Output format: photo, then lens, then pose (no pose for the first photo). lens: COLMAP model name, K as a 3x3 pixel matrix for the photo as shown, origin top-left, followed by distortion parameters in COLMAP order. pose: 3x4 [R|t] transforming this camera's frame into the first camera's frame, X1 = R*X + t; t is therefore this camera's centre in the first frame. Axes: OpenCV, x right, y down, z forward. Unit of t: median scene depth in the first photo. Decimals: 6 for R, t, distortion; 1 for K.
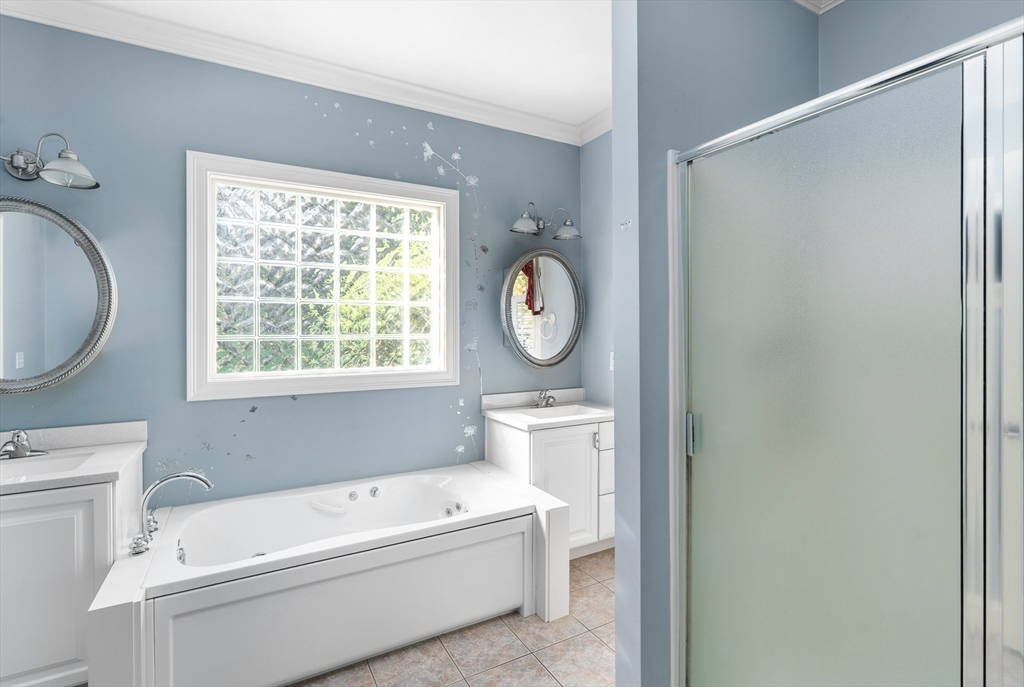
lens RADIAL K [[475.7, 0, 509.1], [0, 475.7, 333.7], [0, 0, 1]] dist [0.001886, 0.000843]
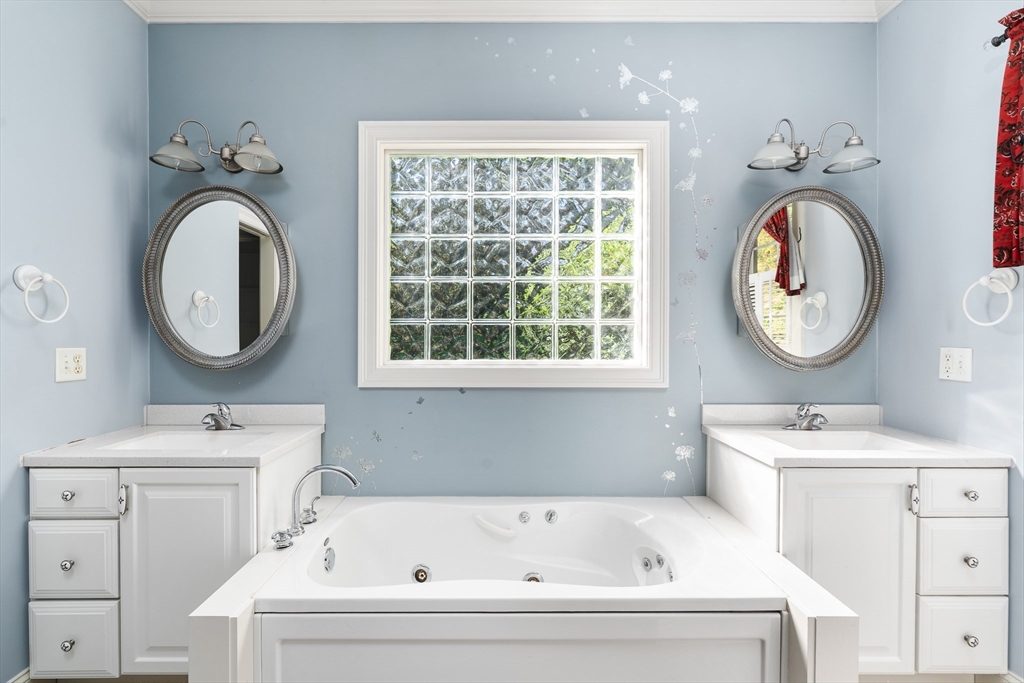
lens RADIAL K [[460.1, 0, 509.1], [0, 460.1, 337.2], [0, 0, 1]] dist [-0.000516, -0.000079]
pose [[0.878134, 0.006590, -0.478369, 0.019007], [-0.006876, 0.999976, 0.001155, 0.031709], [0.478365, 0.002275, 0.878158, 0.273355]]
